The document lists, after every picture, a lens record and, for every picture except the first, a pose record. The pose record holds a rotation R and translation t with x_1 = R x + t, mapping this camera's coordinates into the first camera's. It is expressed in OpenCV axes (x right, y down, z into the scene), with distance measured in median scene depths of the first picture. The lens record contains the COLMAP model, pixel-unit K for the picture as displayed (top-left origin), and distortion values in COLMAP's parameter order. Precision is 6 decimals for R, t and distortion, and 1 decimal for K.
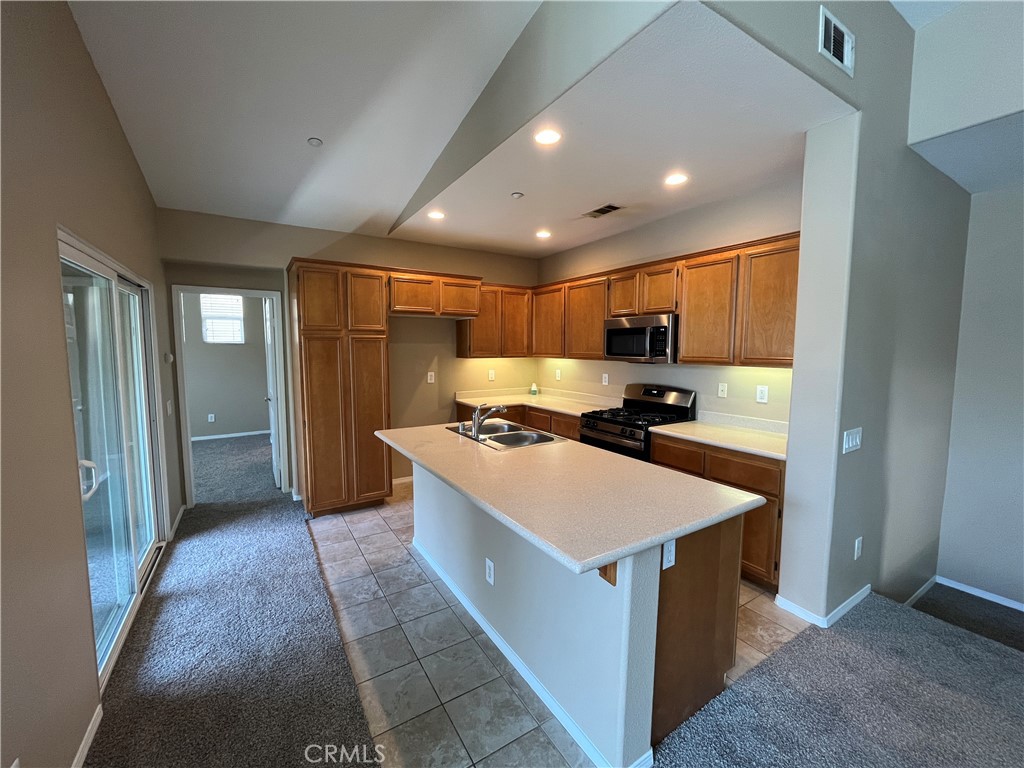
lens RADIAL K [[413.6, 0, 507.5], [0, 413.6, 383.2], [0, 0, 1]] dist [-0.002840, -0.000336]
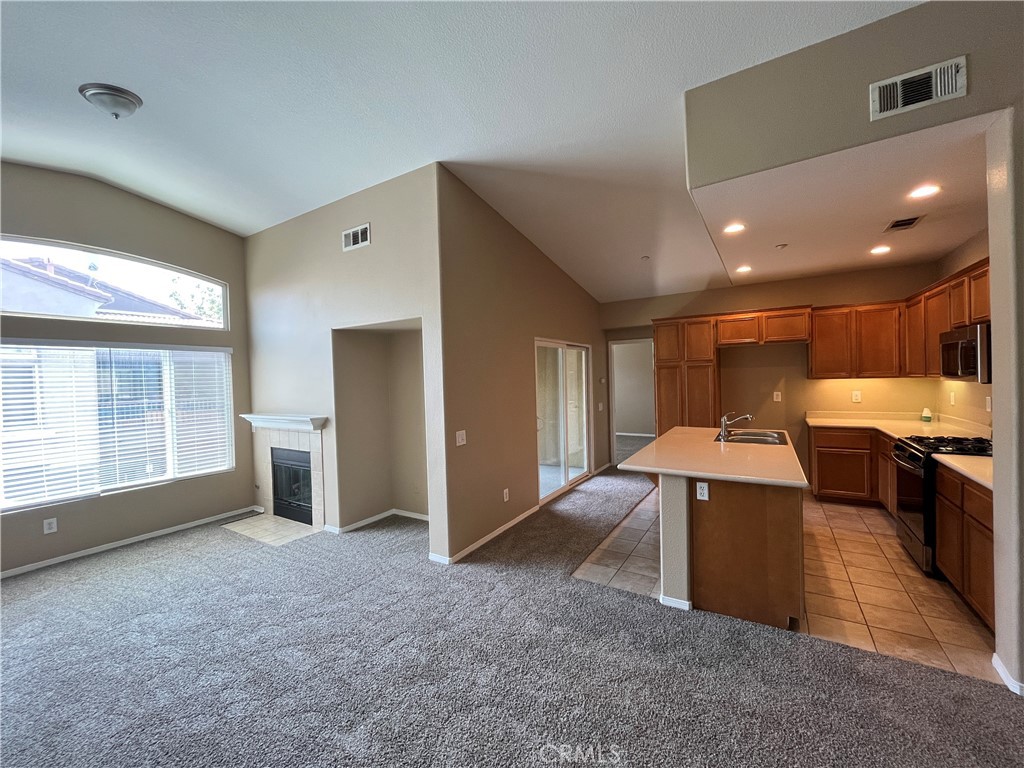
lens RADIAL K [[413.6, 0, 507.5], [0, 413.6, 383.2], [0, 0, 1]] dist [-0.002840, -0.000336]
pose [[0.438873, -0.001107, -0.898549, 0.724946], [-0.050122, 0.998412, -0.025710, 0.022653], [0.897150, 0.056321, 0.438120, -0.230087]]
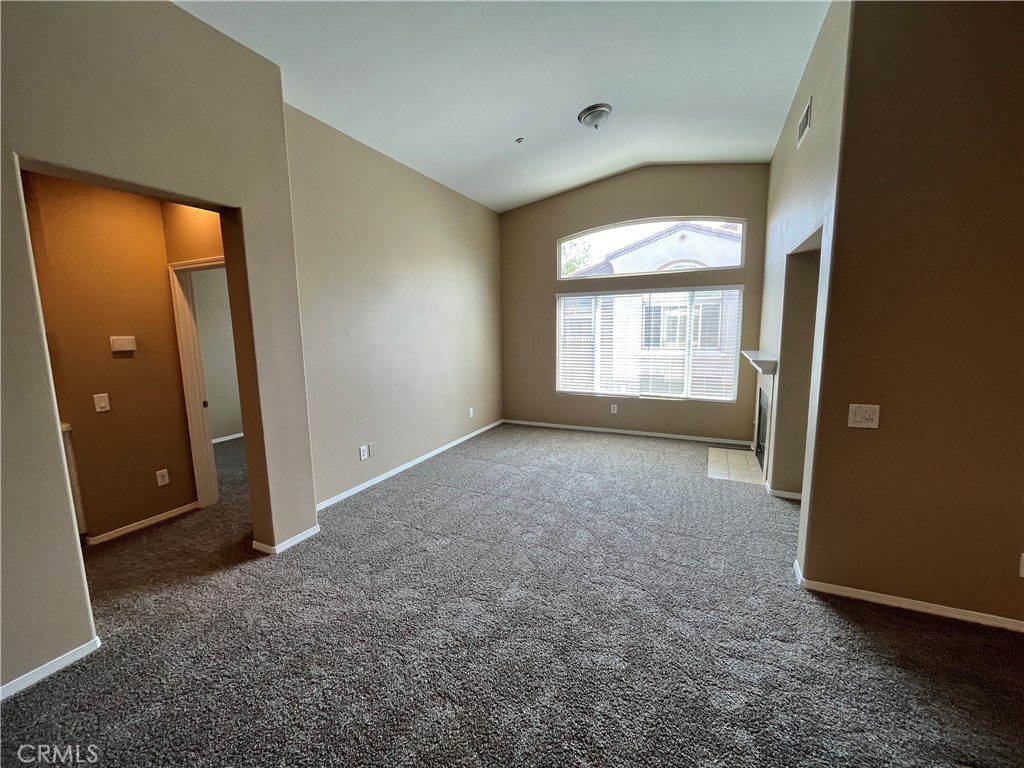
lens RADIAL K [[413.6, 0, 507.5], [0, 413.6, 383.2], [0, 0, 1]] dist [-0.002840, -0.000336]
pose [[-0.843413, 0.085638, -0.530397, 0.520687], [-0.030672, 0.977930, 0.206671, -0.024548], [0.536389, 0.190578, -0.822172, 0.363404]]
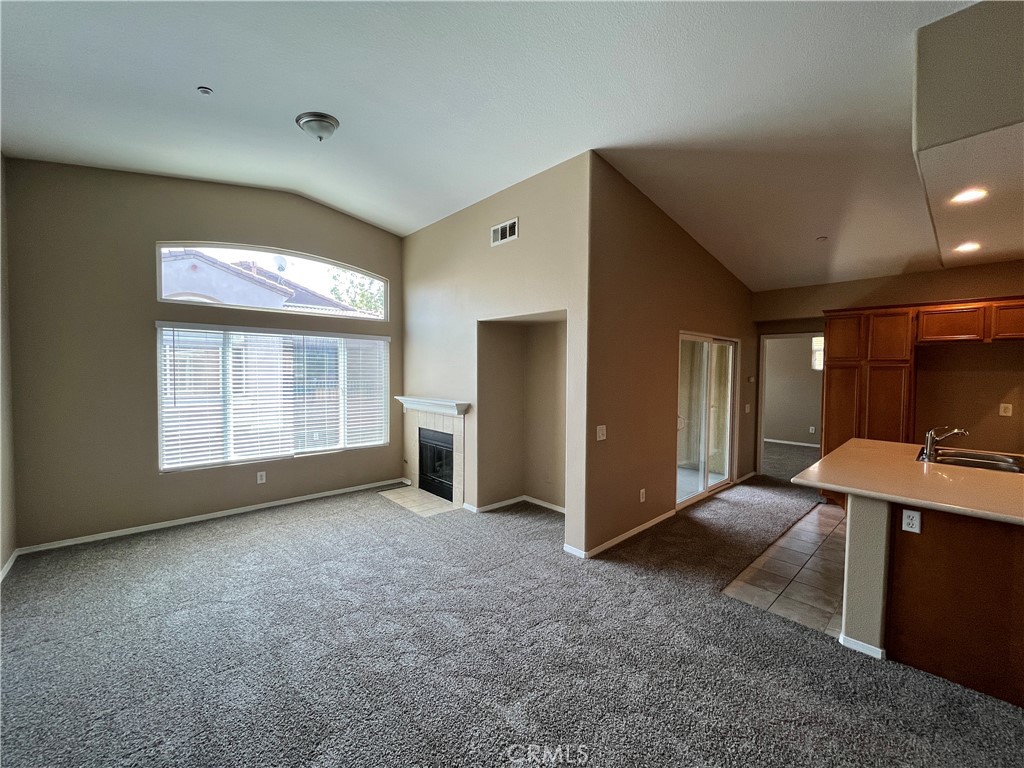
lens RADIAL K [[413.6, 0, 507.5], [0, 413.6, 383.2], [0, 0, 1]] dist [-0.002840, -0.000336]
pose [[0.179848, 0.032555, -0.983156, 0.694920], [-0.094344, 0.995416, 0.015703, 0.023158], [0.979160, 0.089931, 0.182094, -0.297263]]
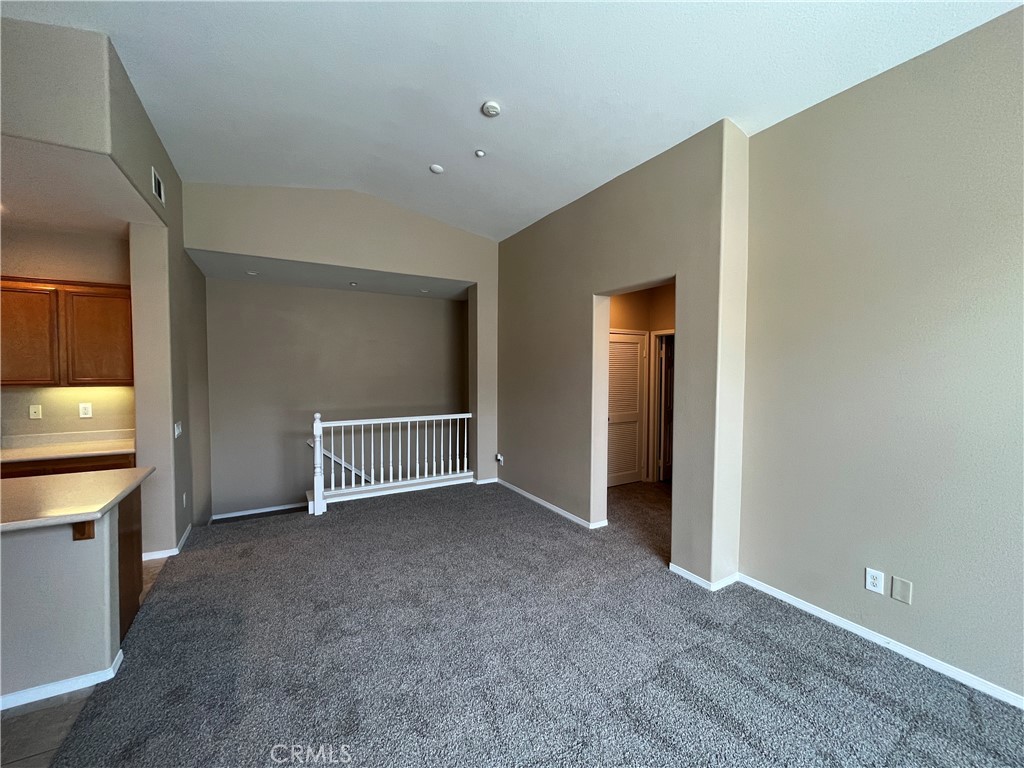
lens RADIAL K [[413.6, 0, 507.5], [0, 413.6, 383.2], [0, 0, 1]] dist [-0.002840, -0.000336]
pose [[0.040438, -0.035473, 0.998552, -0.461480], [0.085861, 0.995796, 0.031898, 0.014285], [-0.995486, 0.084446, 0.043313, -0.226020]]
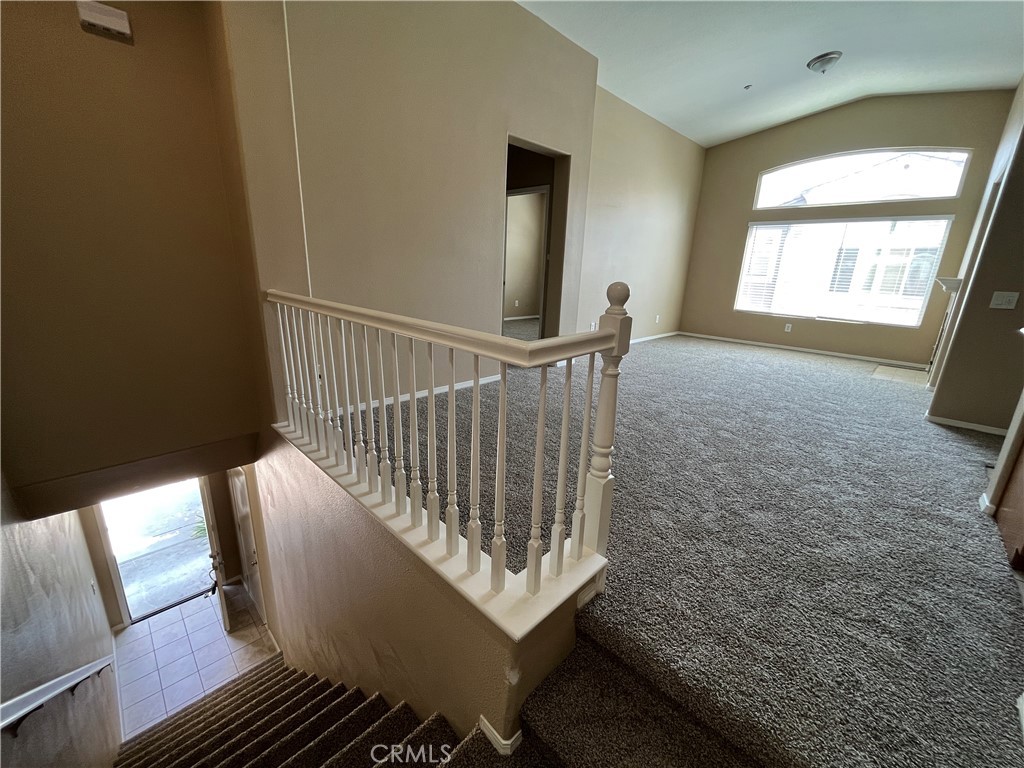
lens RADIAL K [[413.6, 0, 507.5], [0, 413.6, 383.2], [0, 0, 1]] dist [-0.002840, -0.000336]
pose [[-0.972955, 0.026615, -0.229455, 1.016226], [-0.057111, 0.934785, 0.350594, 0.056362], [0.223822, 0.354217, -0.907984, 0.799595]]
